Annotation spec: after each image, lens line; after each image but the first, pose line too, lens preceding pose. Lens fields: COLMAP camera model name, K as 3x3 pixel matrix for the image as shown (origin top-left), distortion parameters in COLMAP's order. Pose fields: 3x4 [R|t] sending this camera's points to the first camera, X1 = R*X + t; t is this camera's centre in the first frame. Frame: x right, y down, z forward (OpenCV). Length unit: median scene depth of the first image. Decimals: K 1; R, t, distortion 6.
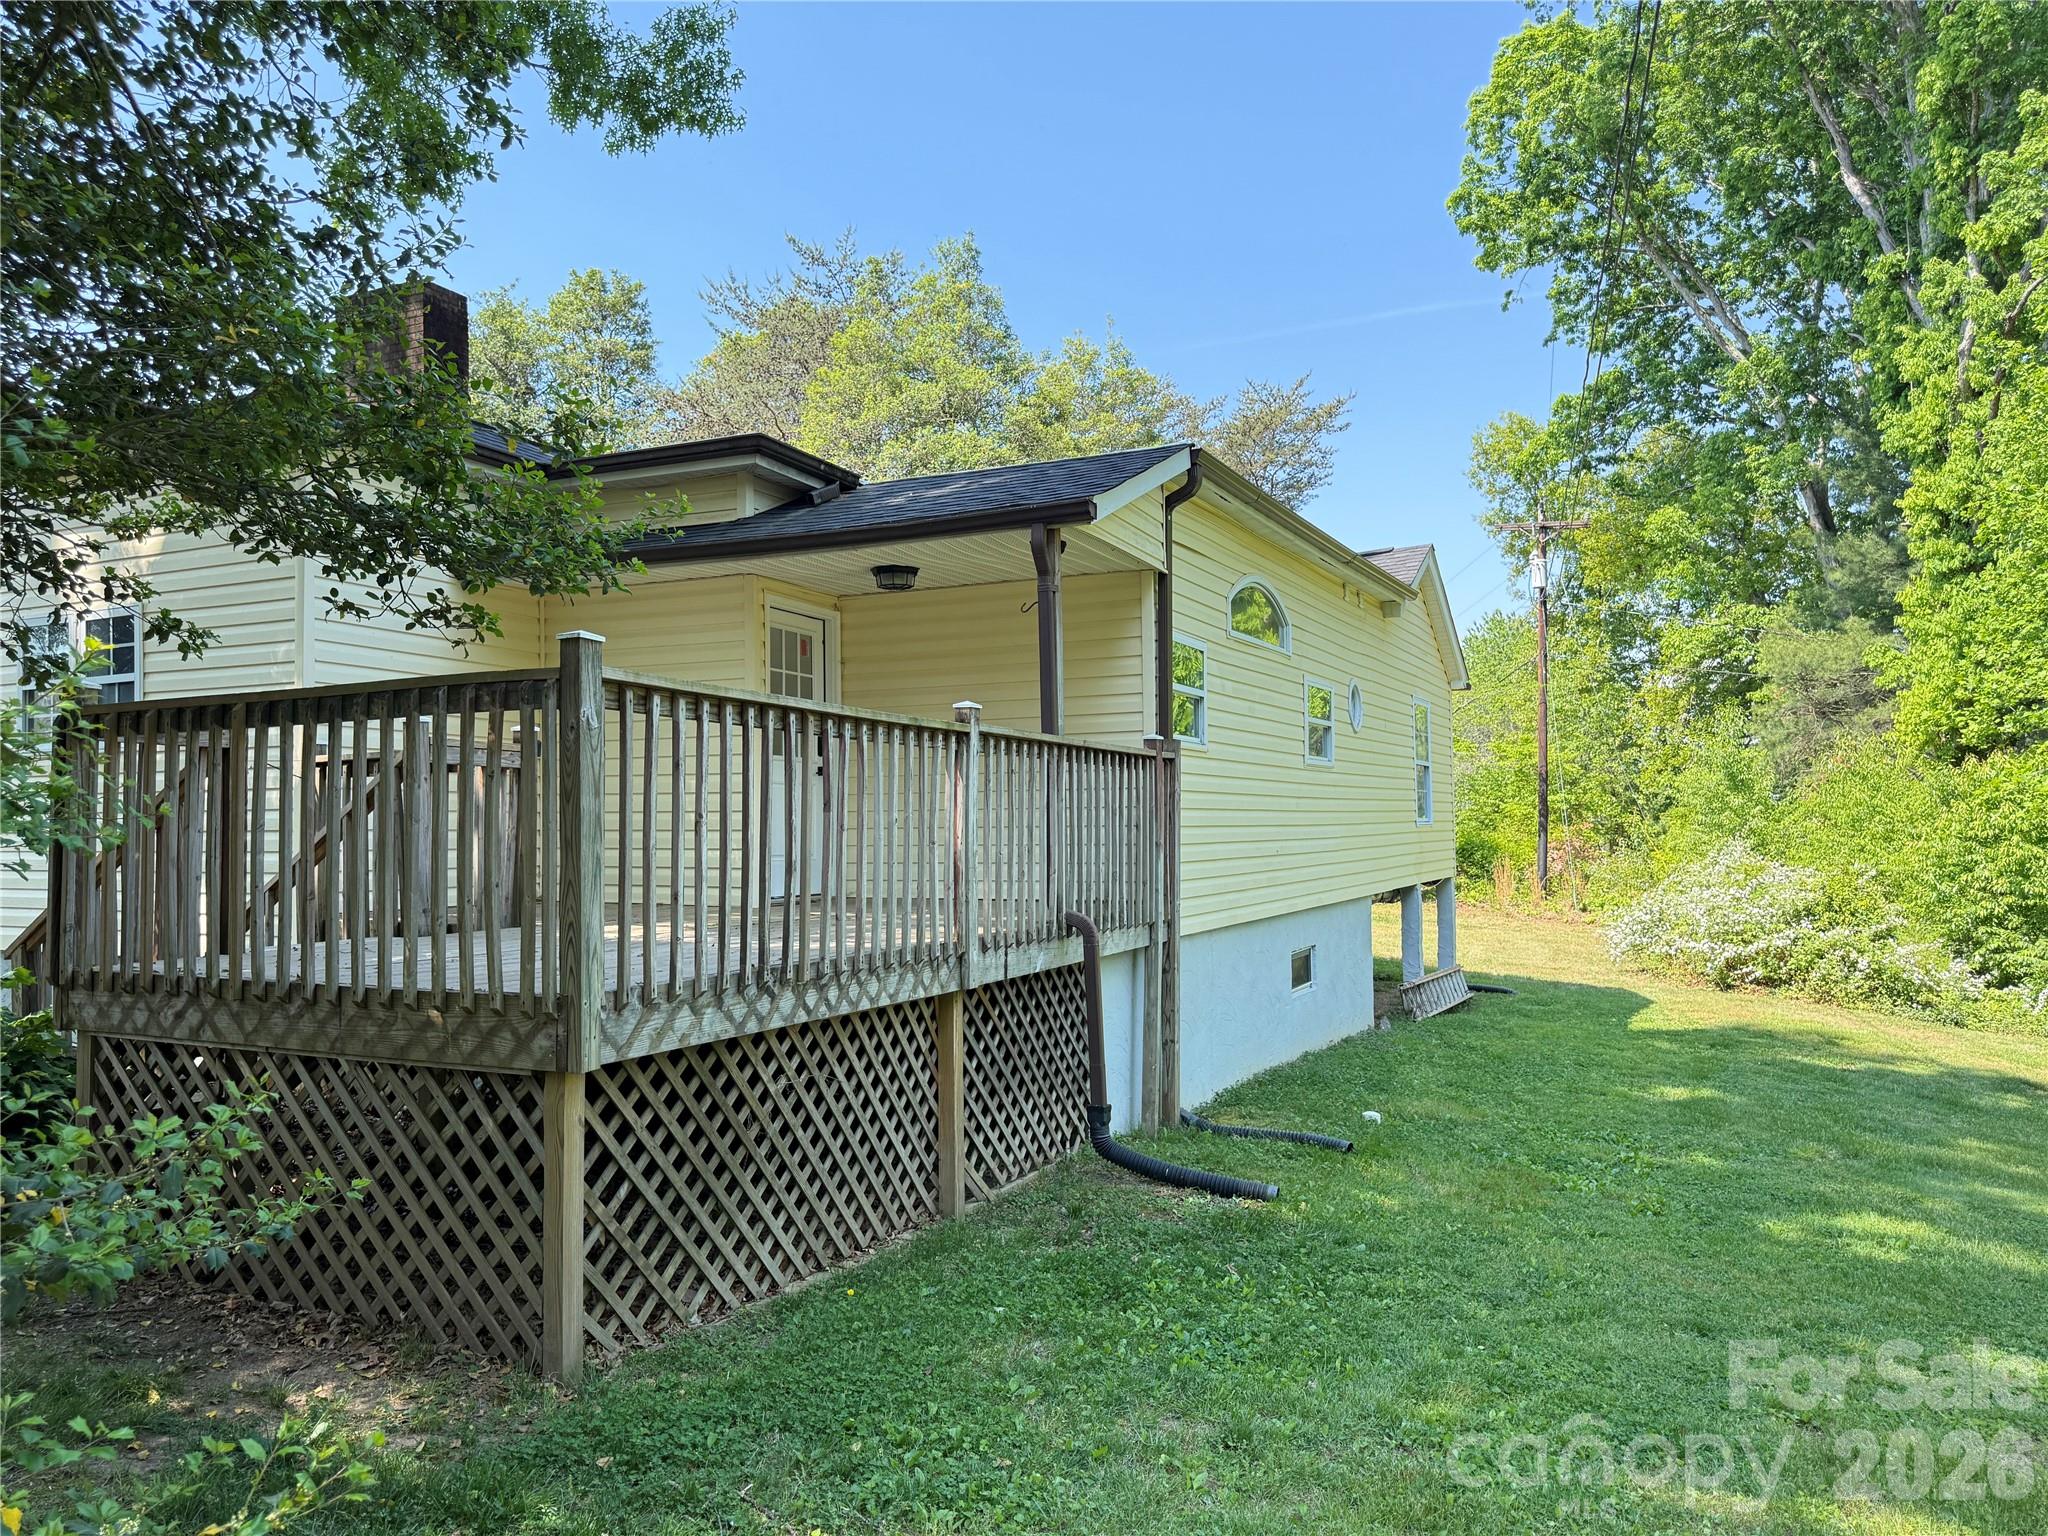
lens RADIAL K [[1468.6, 0, 1033.2], [0, 1468.6, 788.3], [0, 0, 1]] dist [-0.006171, 0.001439]
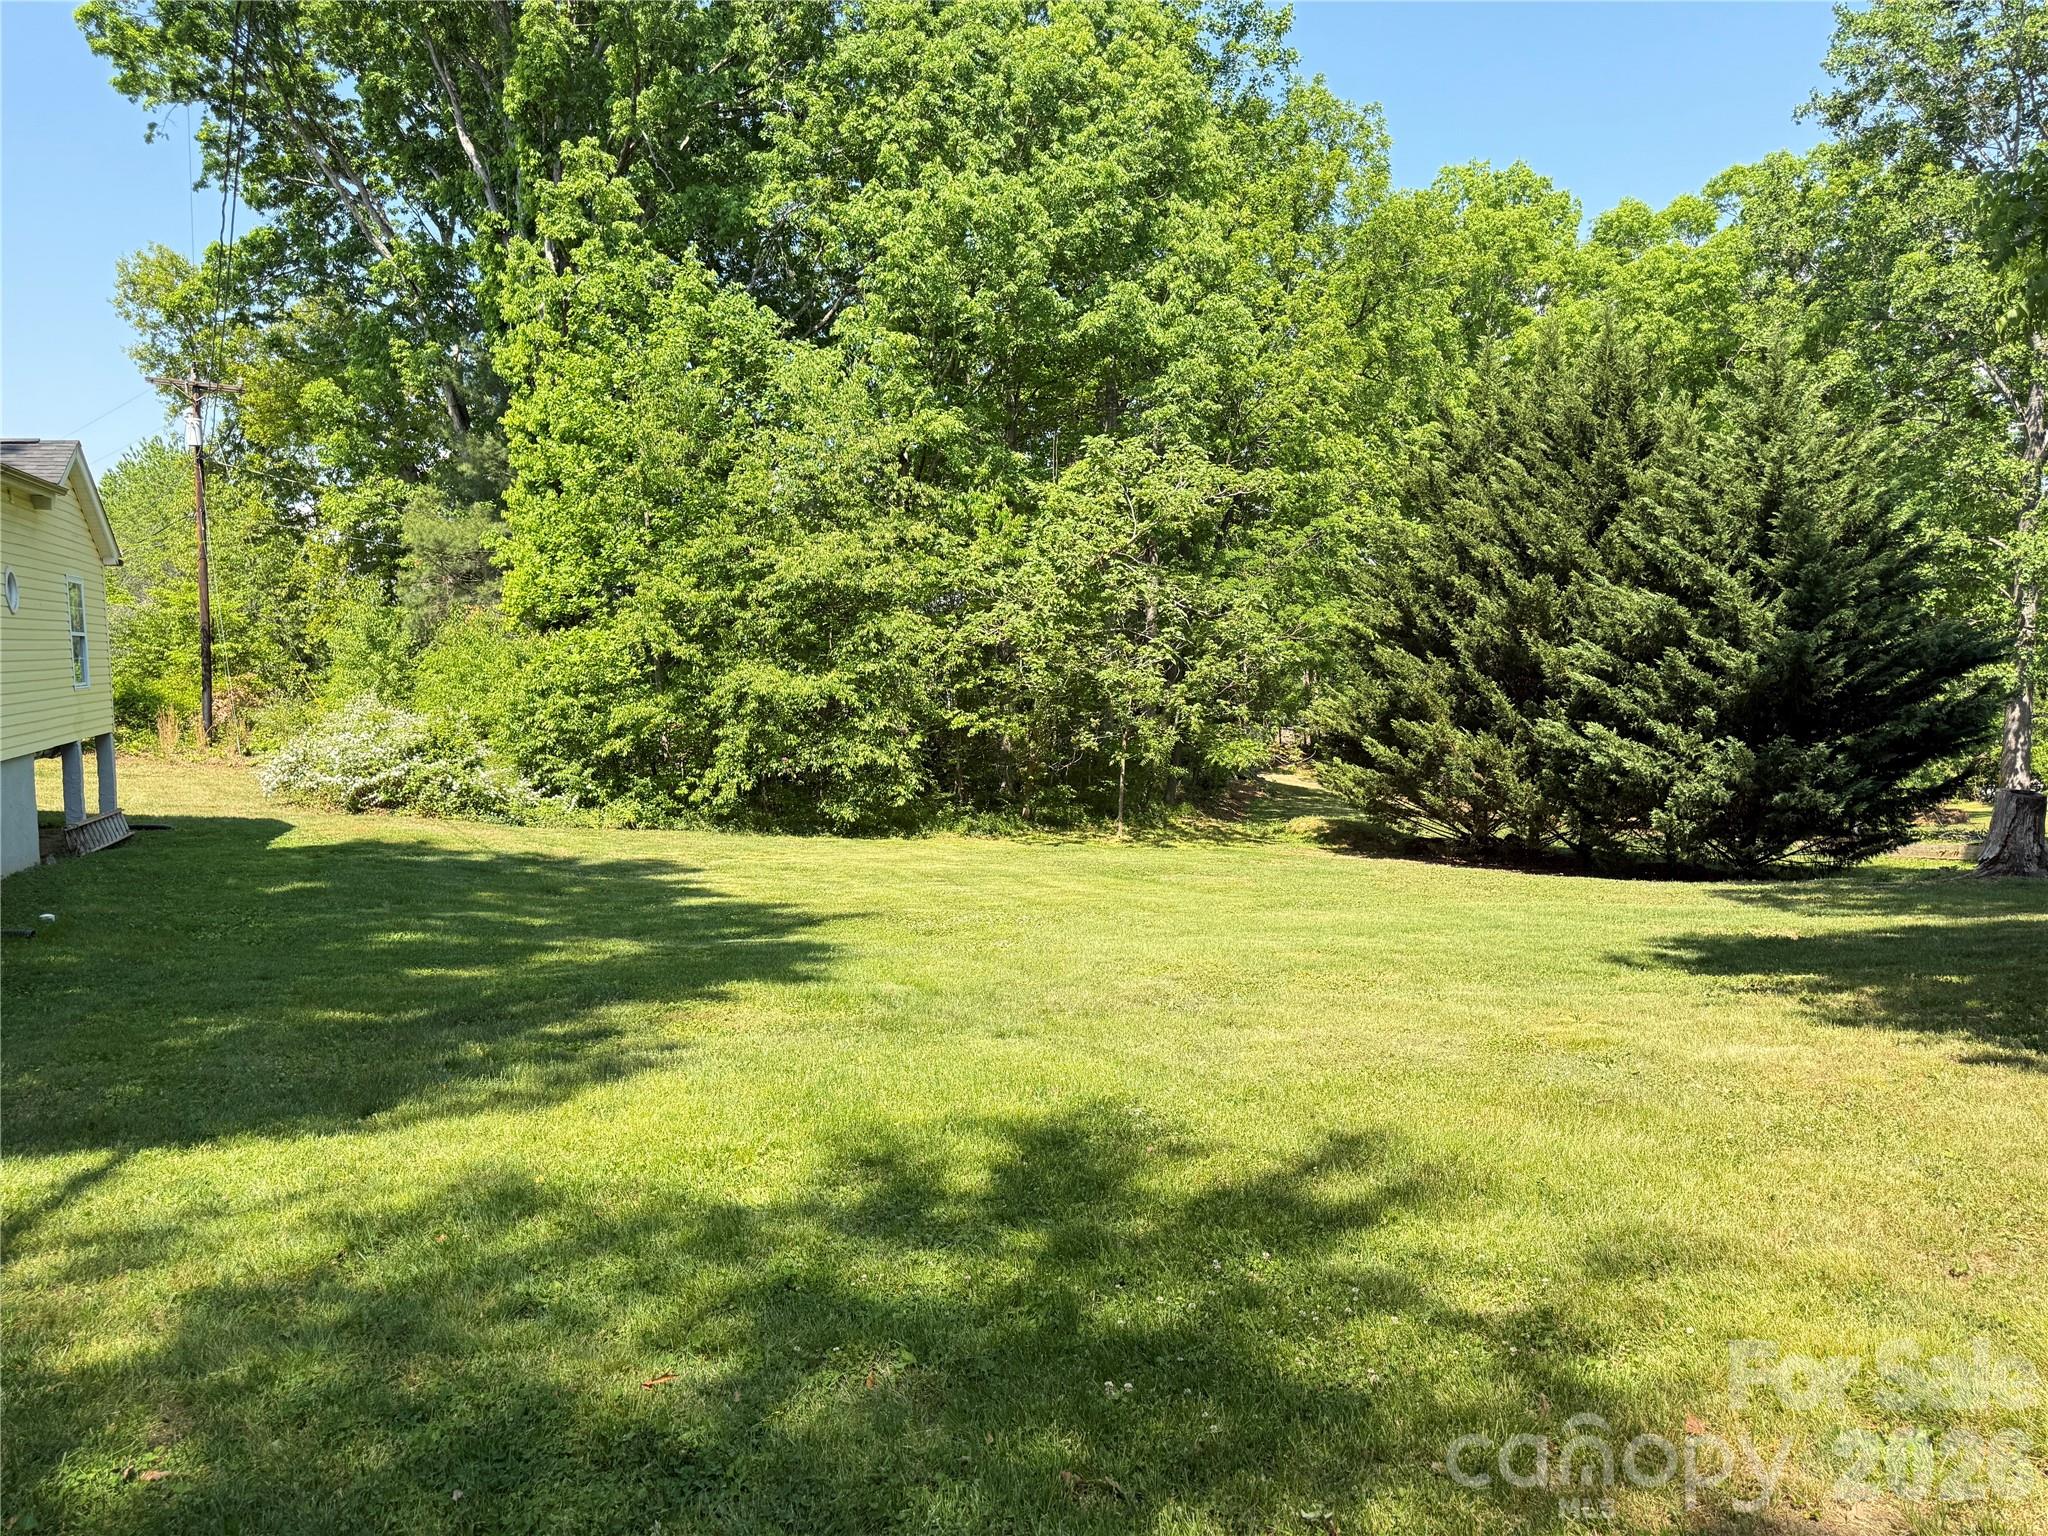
lens RADIAL K [[1468.6, 0, 1033.2], [0, 1468.6, 788.3], [0, 0, 1]] dist [-0.006171, 0.001439]
pose [[0.668804, -0.062959, 0.740768, -0.039724], [-0.019539, 0.994575, 0.102171, -0.012933], [-0.743182, -0.082806, 0.663945, -0.142177]]
